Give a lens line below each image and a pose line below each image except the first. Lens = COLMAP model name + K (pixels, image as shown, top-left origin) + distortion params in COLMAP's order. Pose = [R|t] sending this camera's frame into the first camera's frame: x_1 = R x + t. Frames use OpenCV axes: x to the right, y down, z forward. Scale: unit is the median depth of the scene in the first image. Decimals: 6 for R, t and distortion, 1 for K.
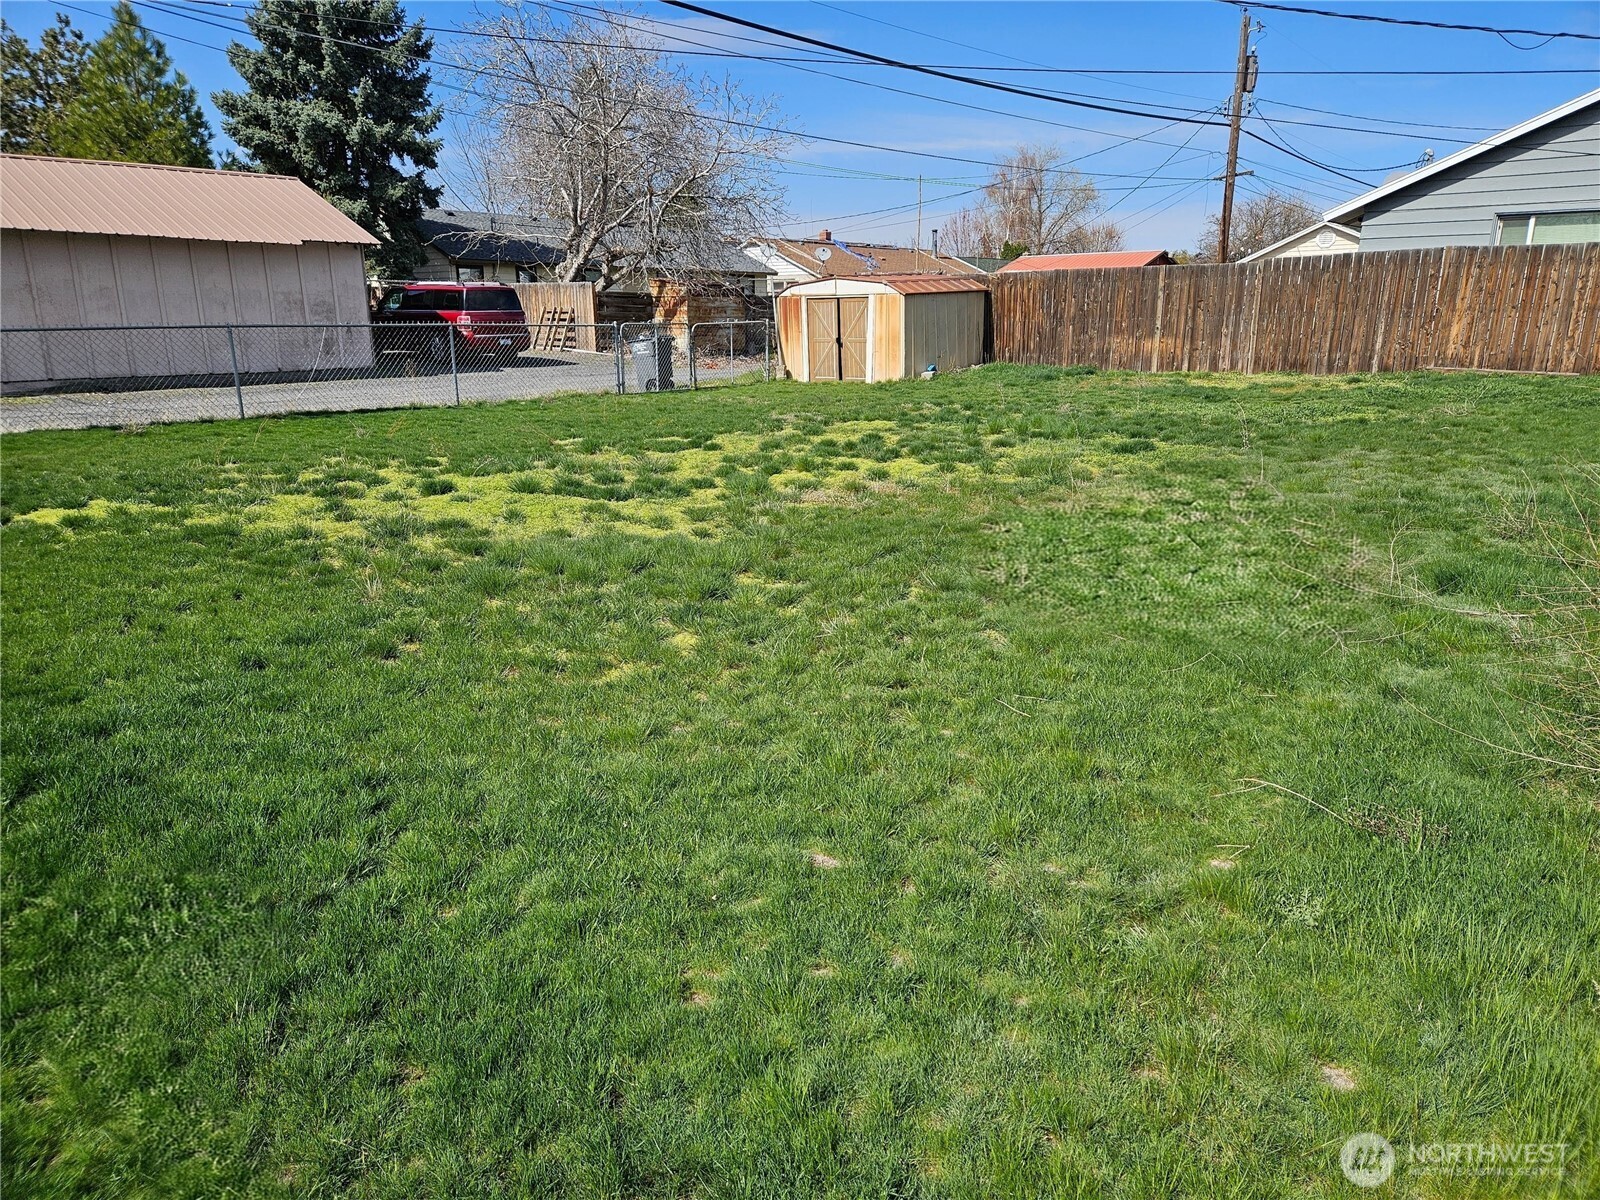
lens RADIAL K [[1059.1, 0, 795.5], [0, 1059.1, 604.8], [0, 0, 1]] dist [0.080406, -0.067589]
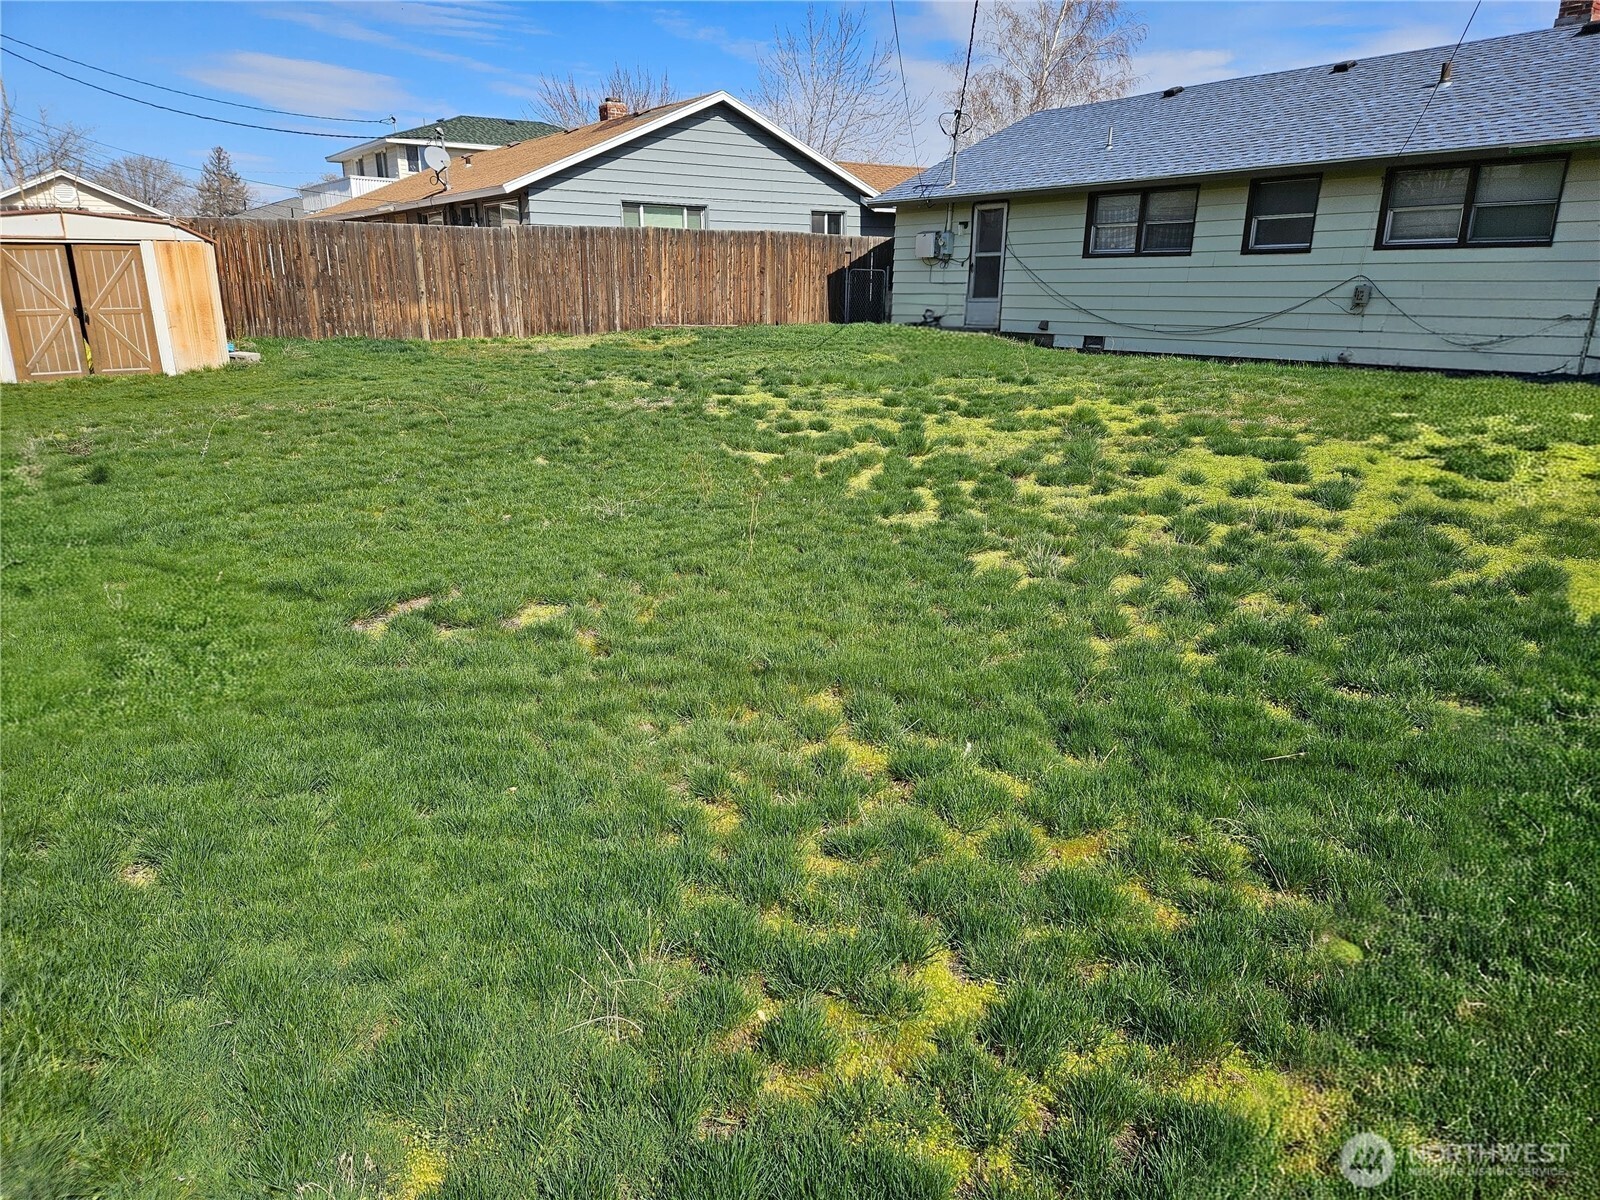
lens RADIAL K [[1059.1, 0, 795.5], [0, 1059.1, 604.8], [0, 0, 1]] dist [0.080406, -0.067589]
pose [[0.245860, -0.280693, 0.927774, -0.541534], [0.251850, 0.942779, 0.218492, -0.128595], [-0.936015, 0.179942, 0.302484, 0.478934]]
